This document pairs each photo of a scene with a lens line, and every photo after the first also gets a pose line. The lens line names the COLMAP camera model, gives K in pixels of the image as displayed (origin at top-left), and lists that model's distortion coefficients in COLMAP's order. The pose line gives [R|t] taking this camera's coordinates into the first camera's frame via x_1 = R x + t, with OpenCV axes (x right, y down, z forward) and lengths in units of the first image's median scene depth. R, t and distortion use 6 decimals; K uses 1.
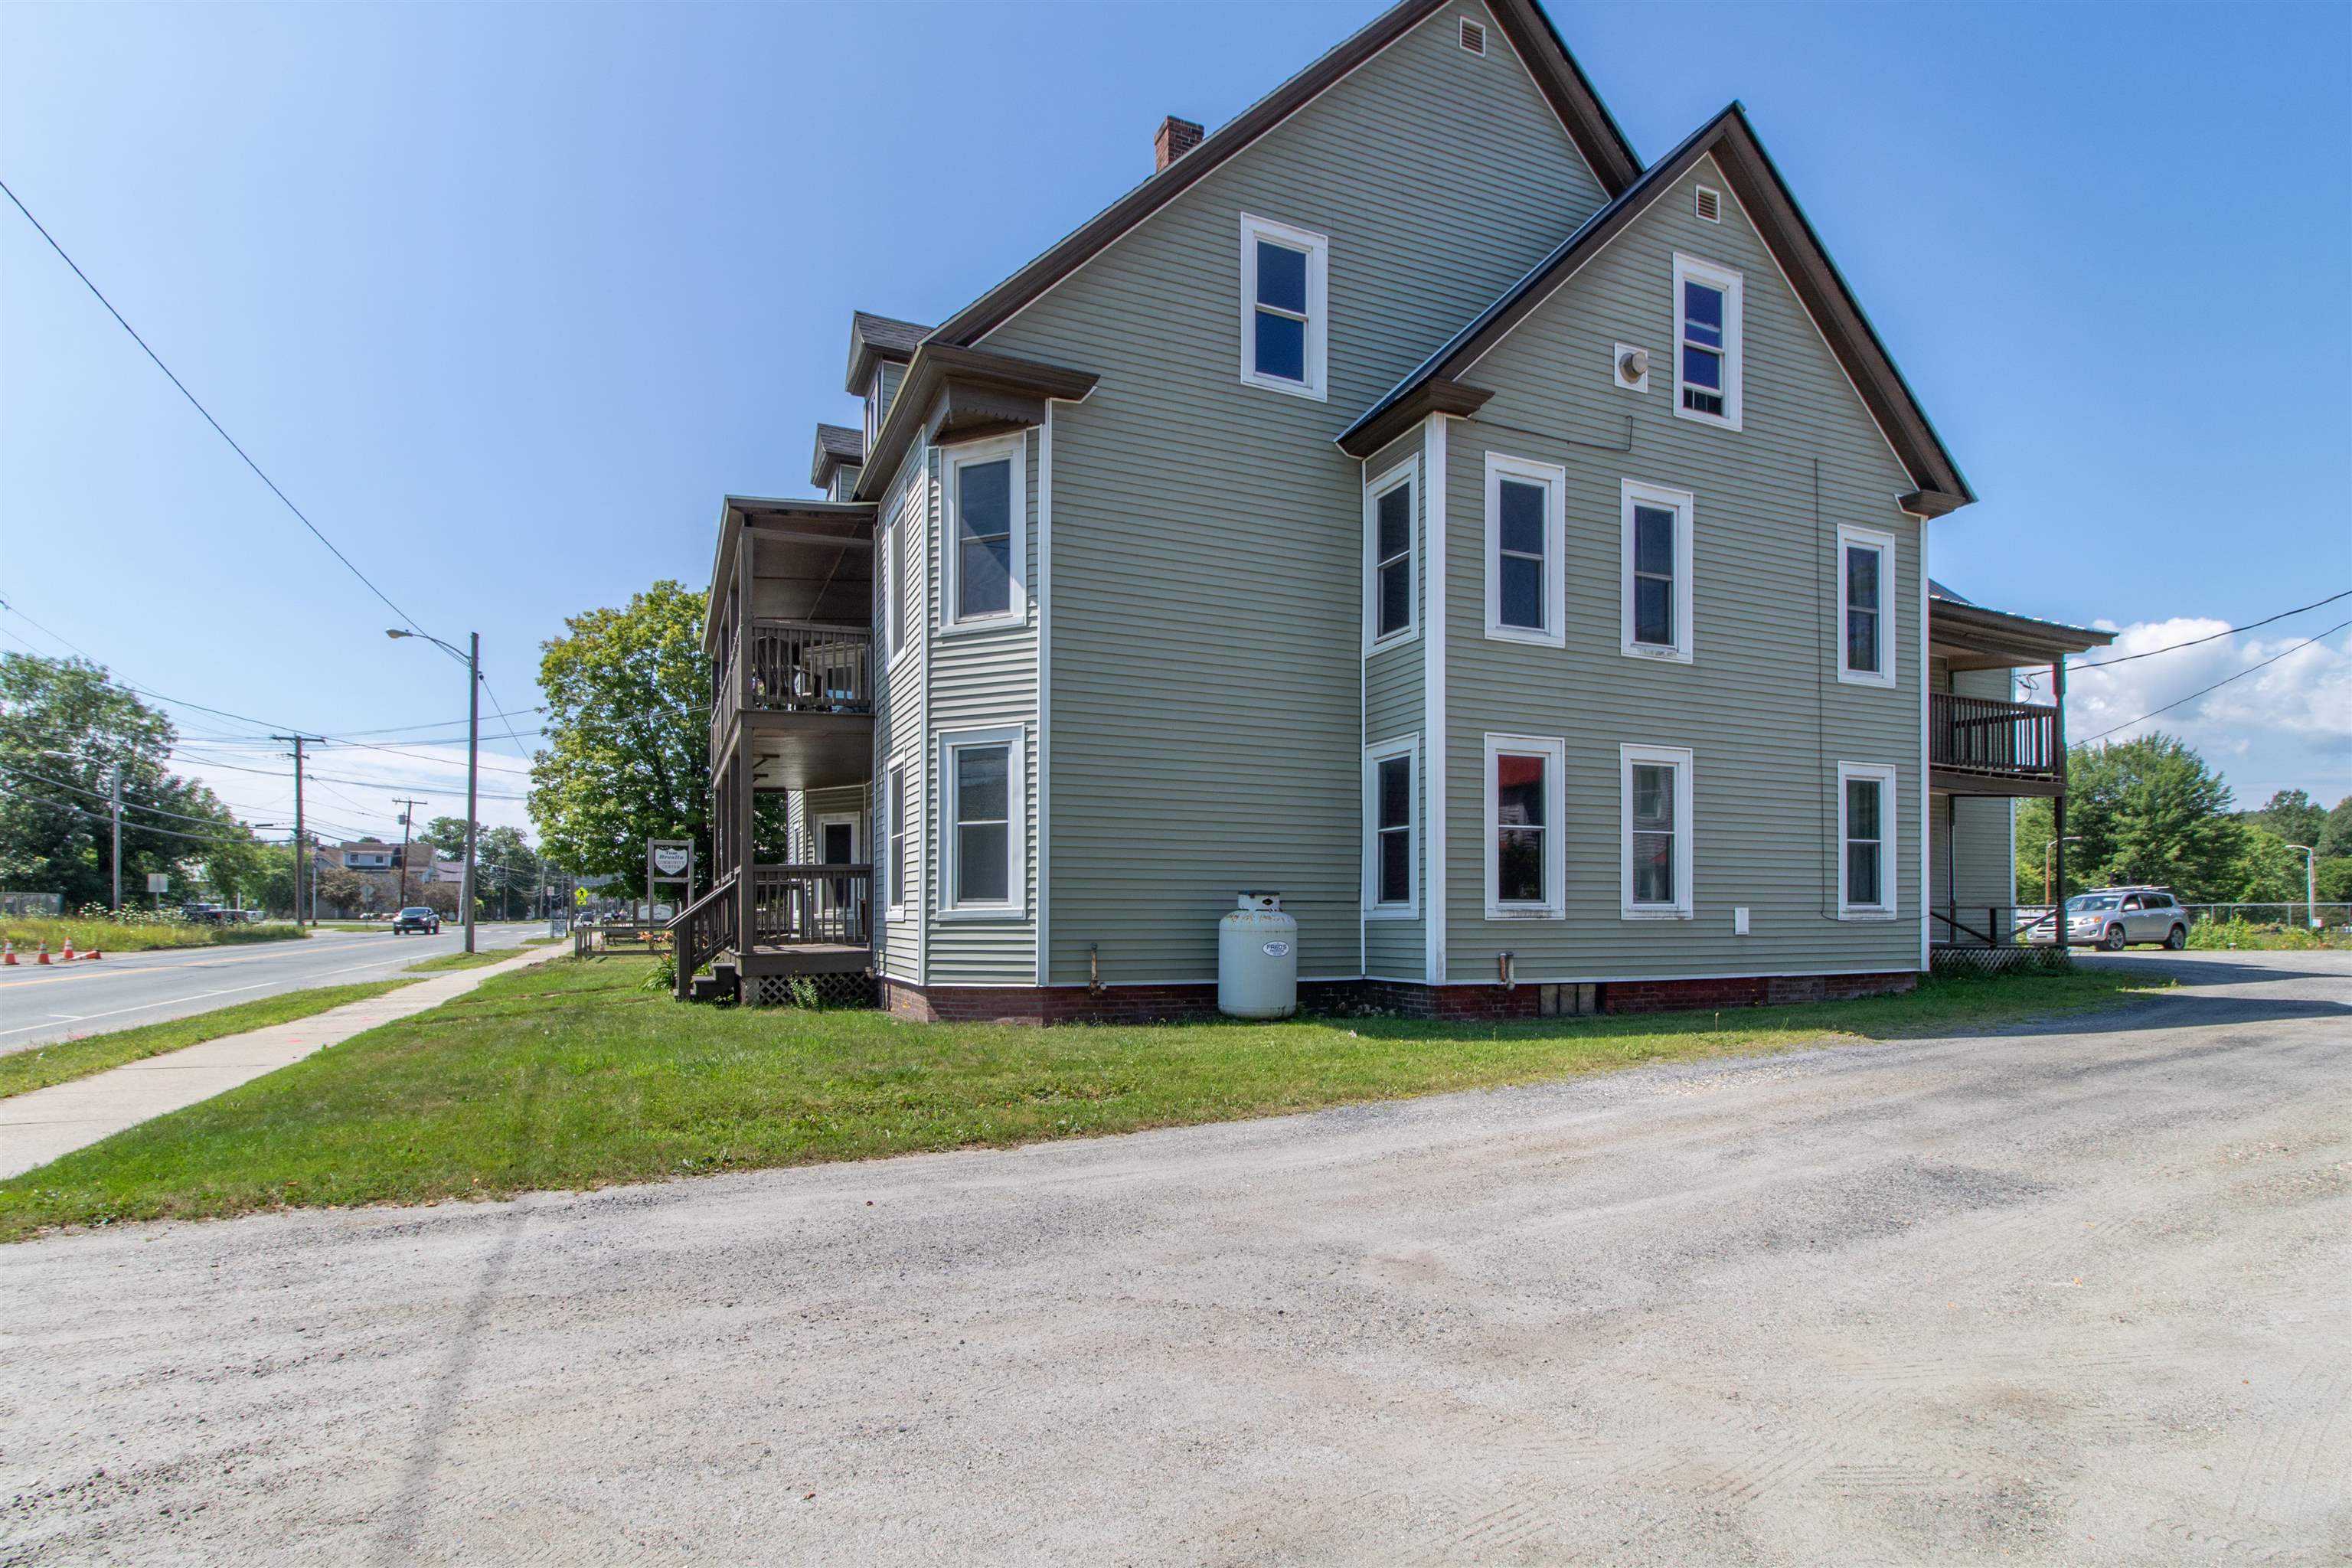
lens RADIAL K [[1143.6, 0, 765.5], [0, 1143.6, 895.0], [0, 0, 1]] dist [0.002638, 0.002970]
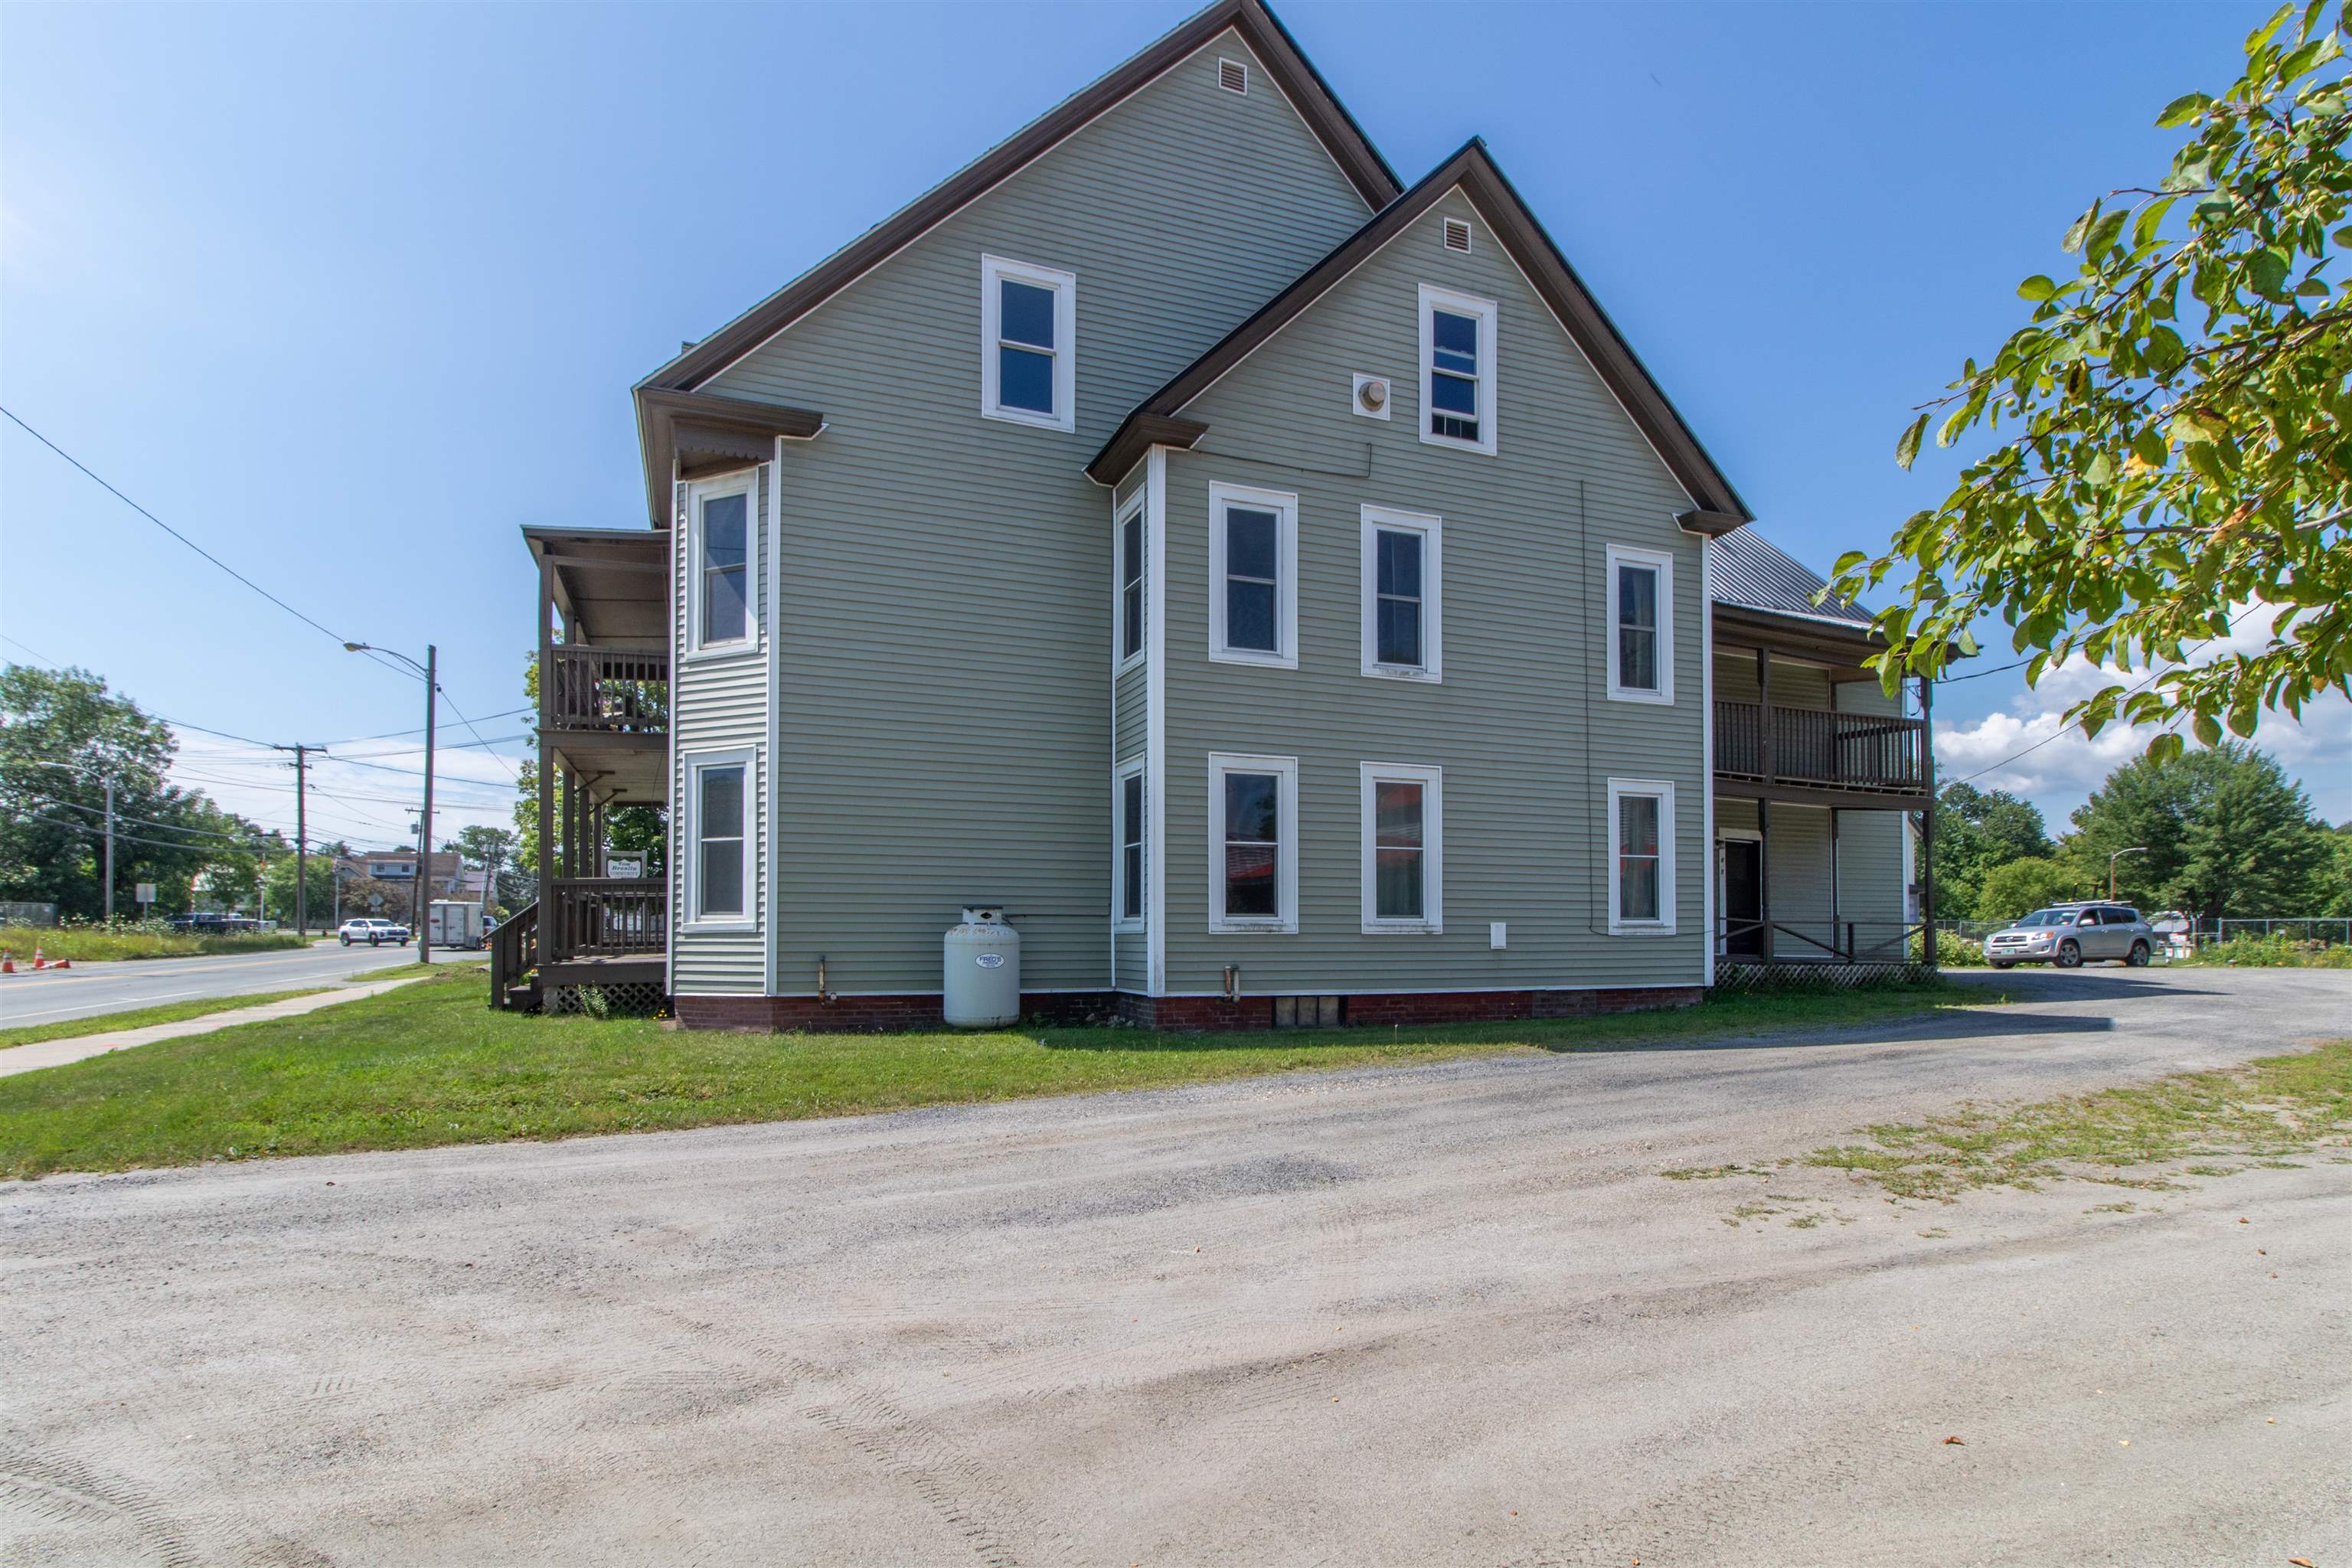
lens RADIAL K [[1143.6, 0, 709.5], [0, 1143.6, 900.7], [0, 0, 1]] dist [0.002638, 0.002970]
pose [[0.999284, 0.002056, -0.037788, 0.203060], [-0.002230, 0.999987, -0.004543, -0.002078], [0.037779, 0.004624, 0.999275, -0.045553]]
